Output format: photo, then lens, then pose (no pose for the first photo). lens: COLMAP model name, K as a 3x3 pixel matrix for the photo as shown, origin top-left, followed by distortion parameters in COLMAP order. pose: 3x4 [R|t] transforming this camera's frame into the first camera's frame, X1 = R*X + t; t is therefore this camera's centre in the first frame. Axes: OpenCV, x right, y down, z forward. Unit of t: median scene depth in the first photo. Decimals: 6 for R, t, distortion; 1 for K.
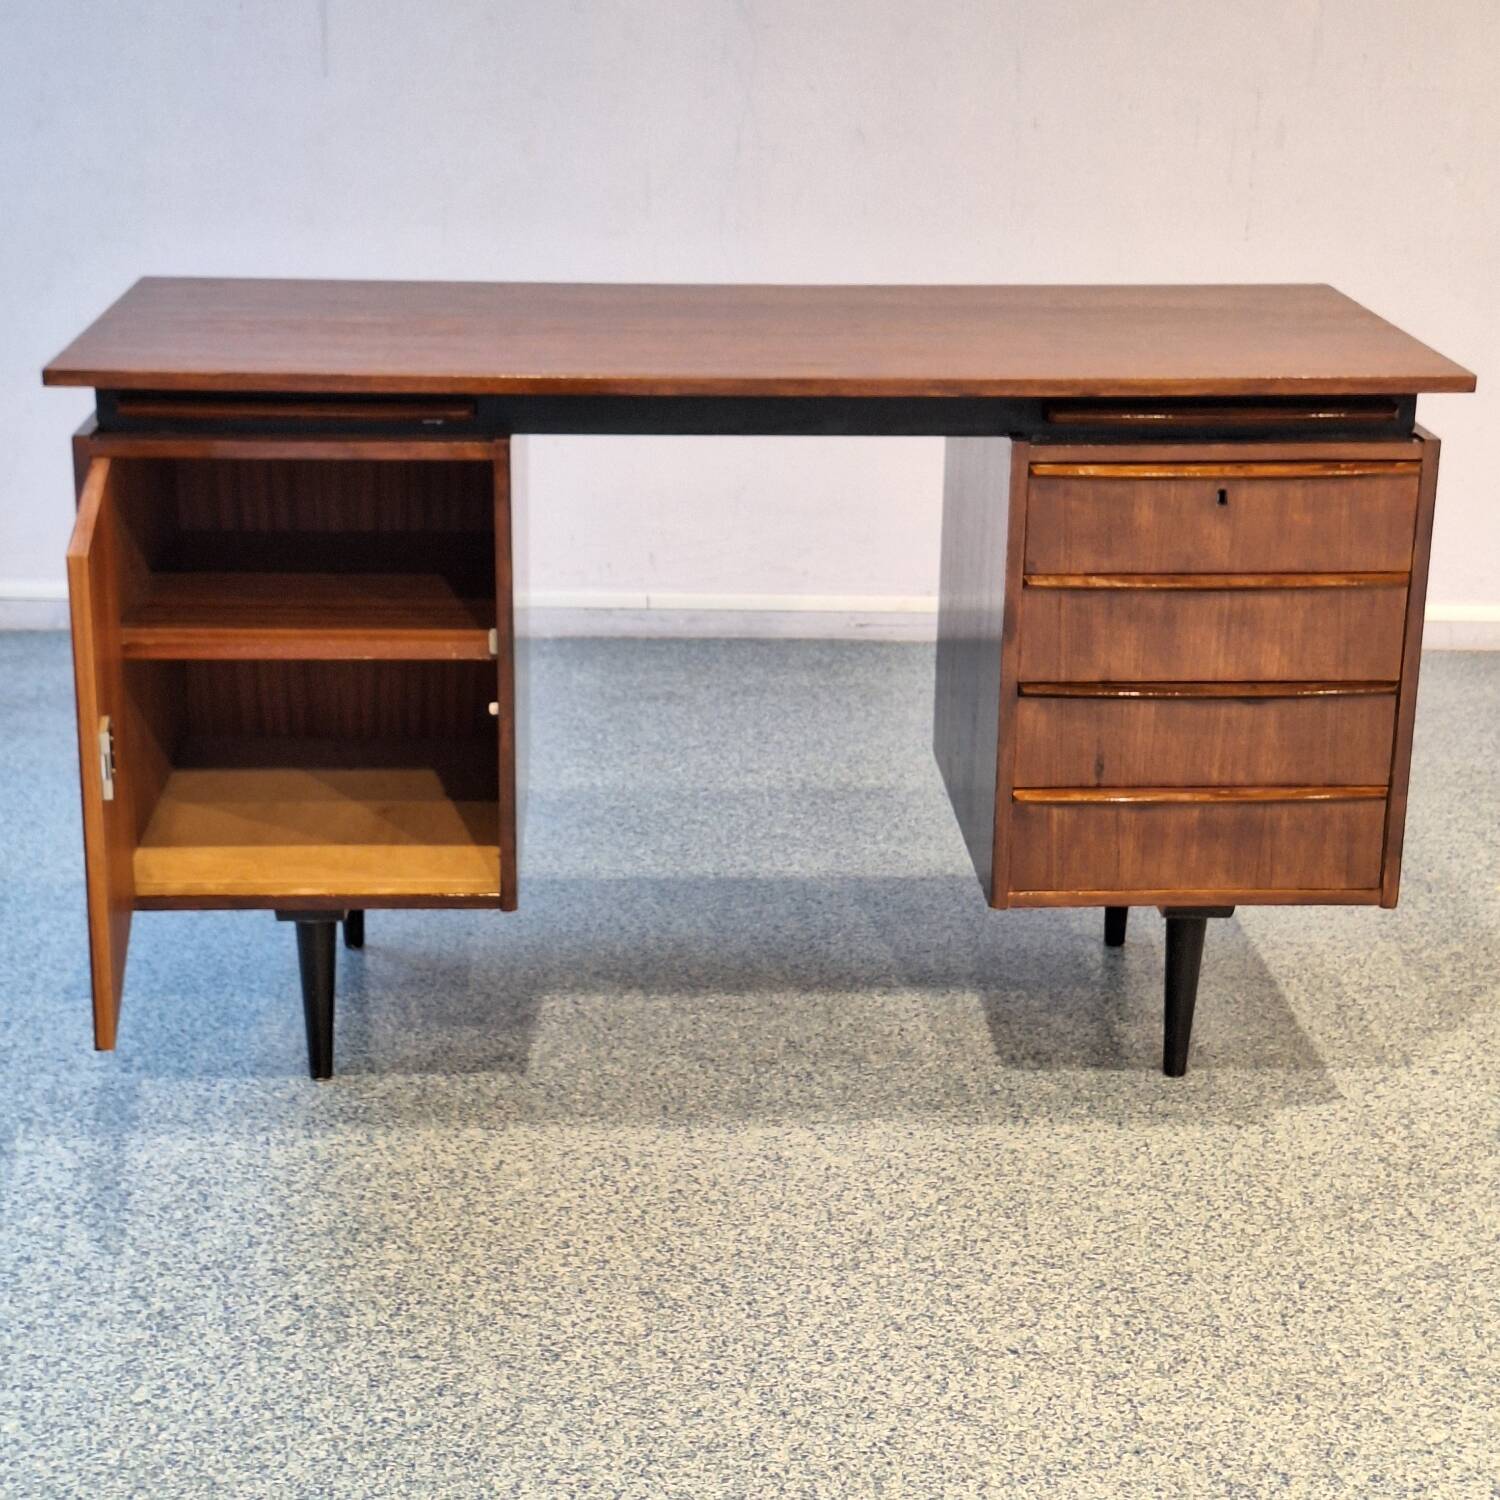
lens RADIAL K [[2711.9, 0, 725.5], [0, 2711.9, 719.1], [0, 0, 1]] dist [0.122100, -0.095506]
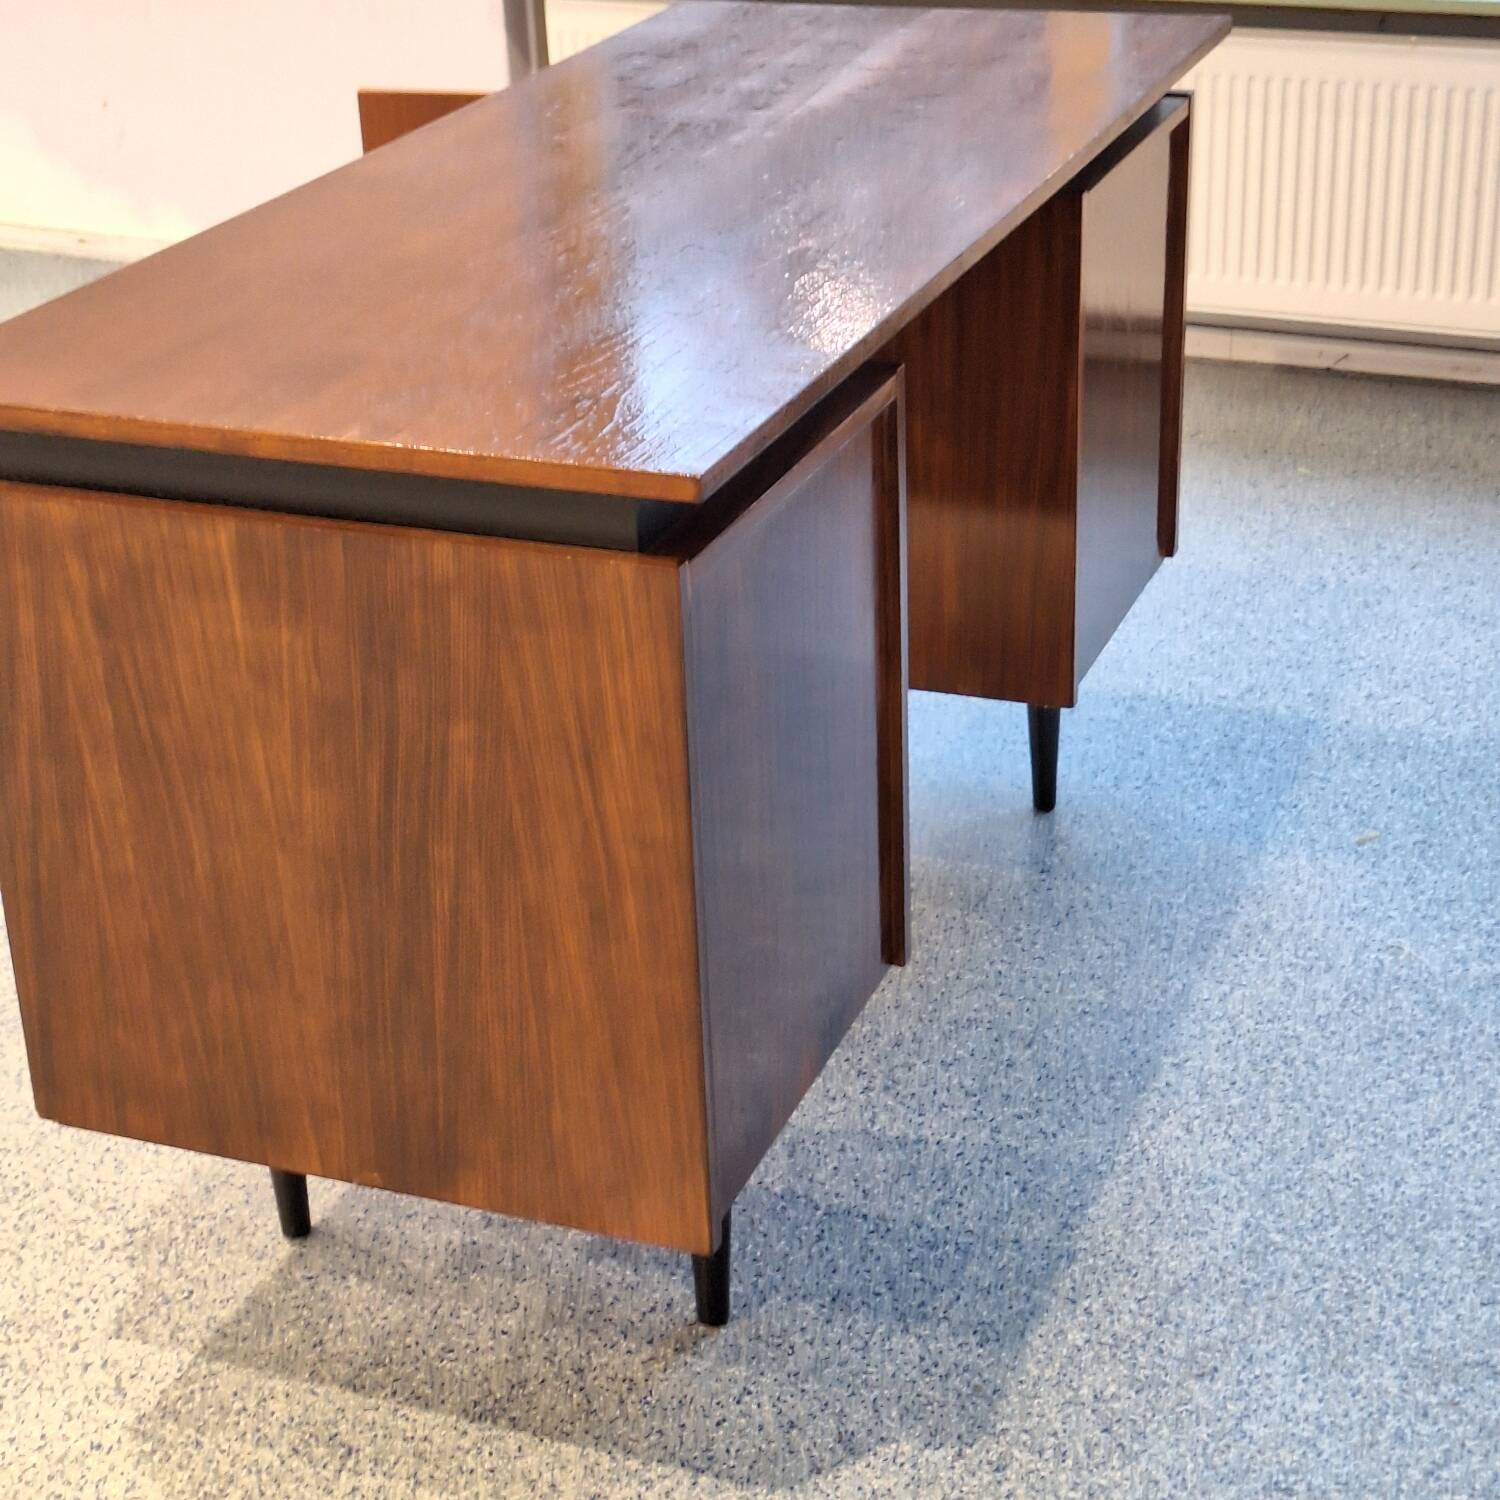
lens RADIAL K [[2724.2, 0, 754.5], [0, 2724.2, 729.1], [0, 0, 1]] dist [0.180747, -0.344252]
pose [[-0.406840, 0.388105, -0.826956, 0.783941], [-0.236764, 0.829527, 0.505794, -0.456451], [0.882283, 0.401570, -0.245595, 1.411154]]
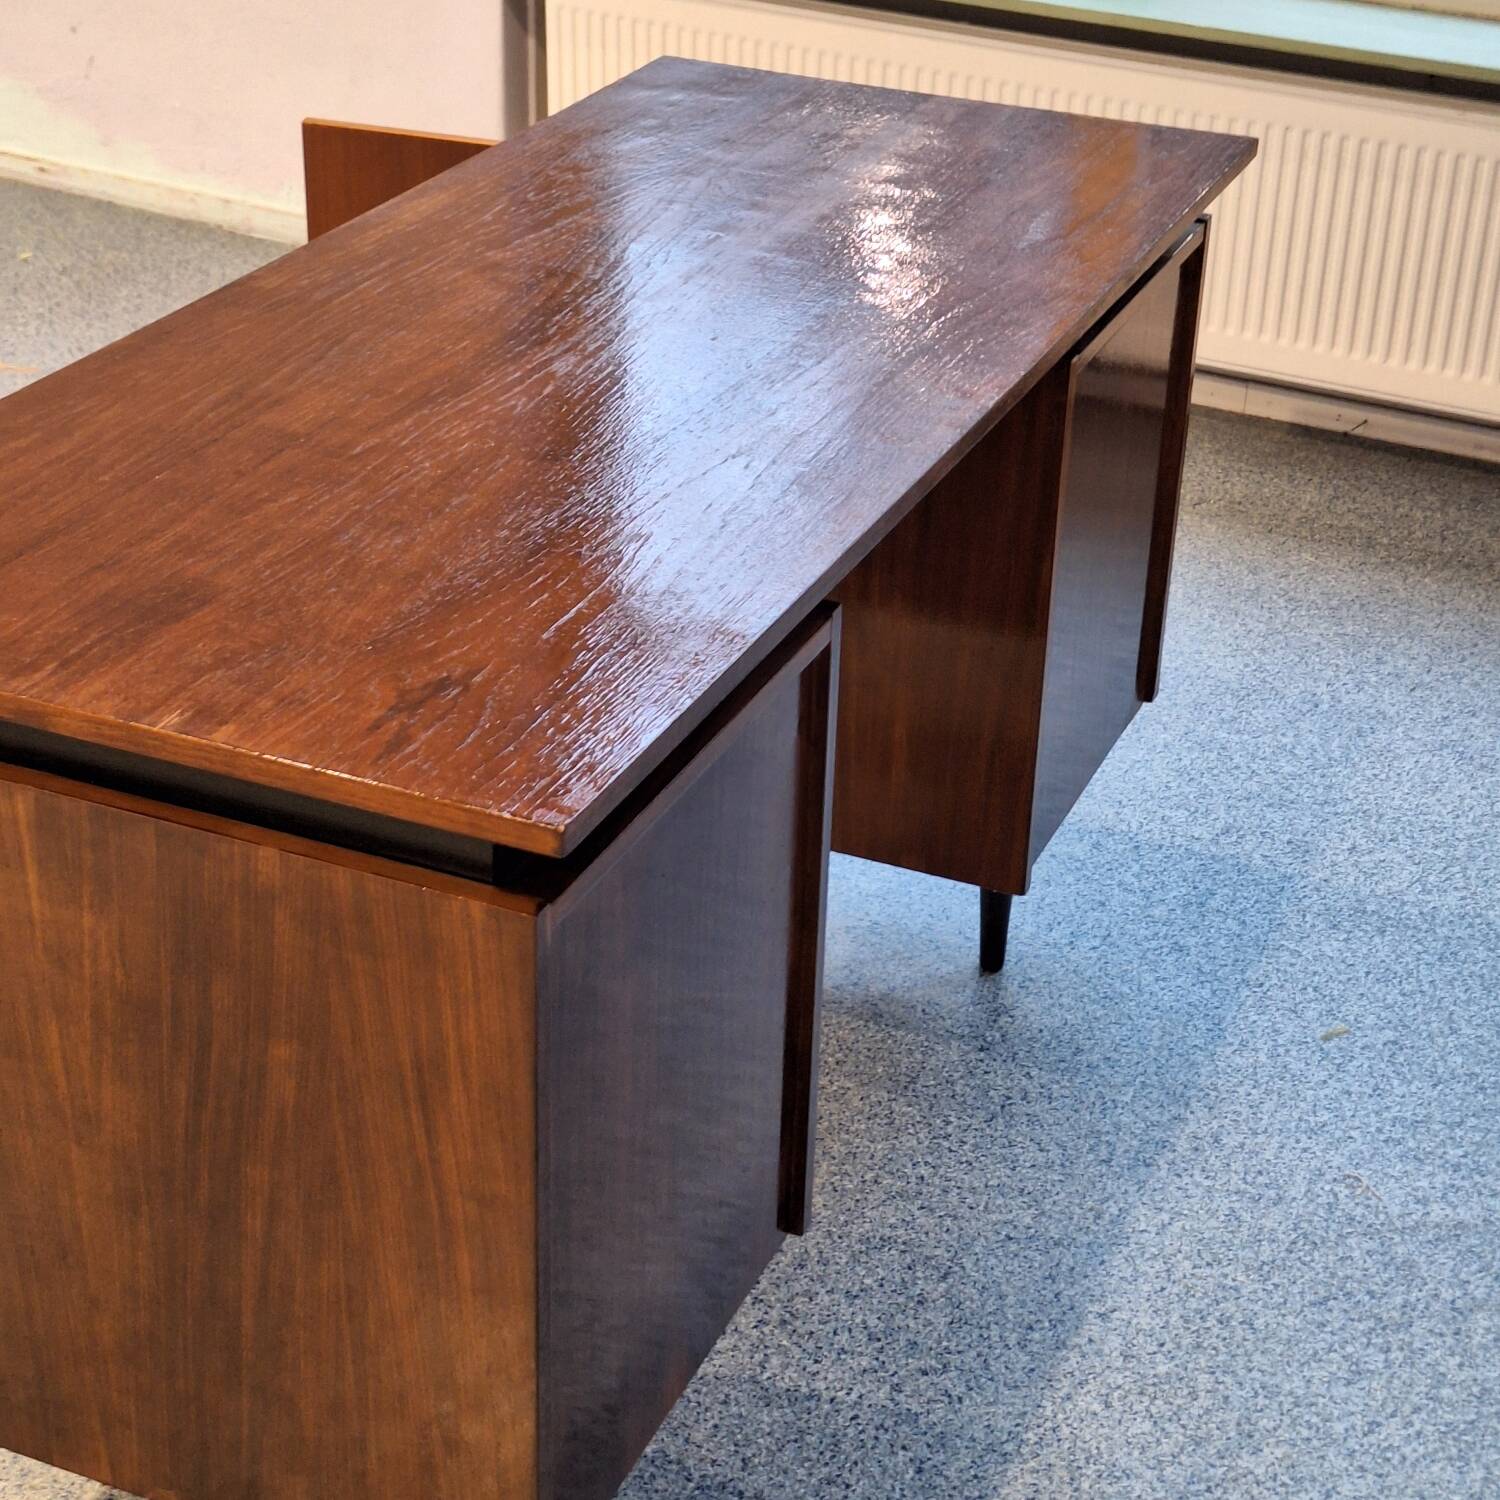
lens RADIAL K [[2733.6, 0, 783.6], [0, 2733.6, 746.9], [0, 0, 1]] dist [0.170901, -0.338217]
pose [[-0.427371, 0.400493, -0.810530, 0.661353], [-0.301533, 0.782051, 0.545412, -0.500143], [0.852310, 0.477494, -0.213465, 1.367760]]
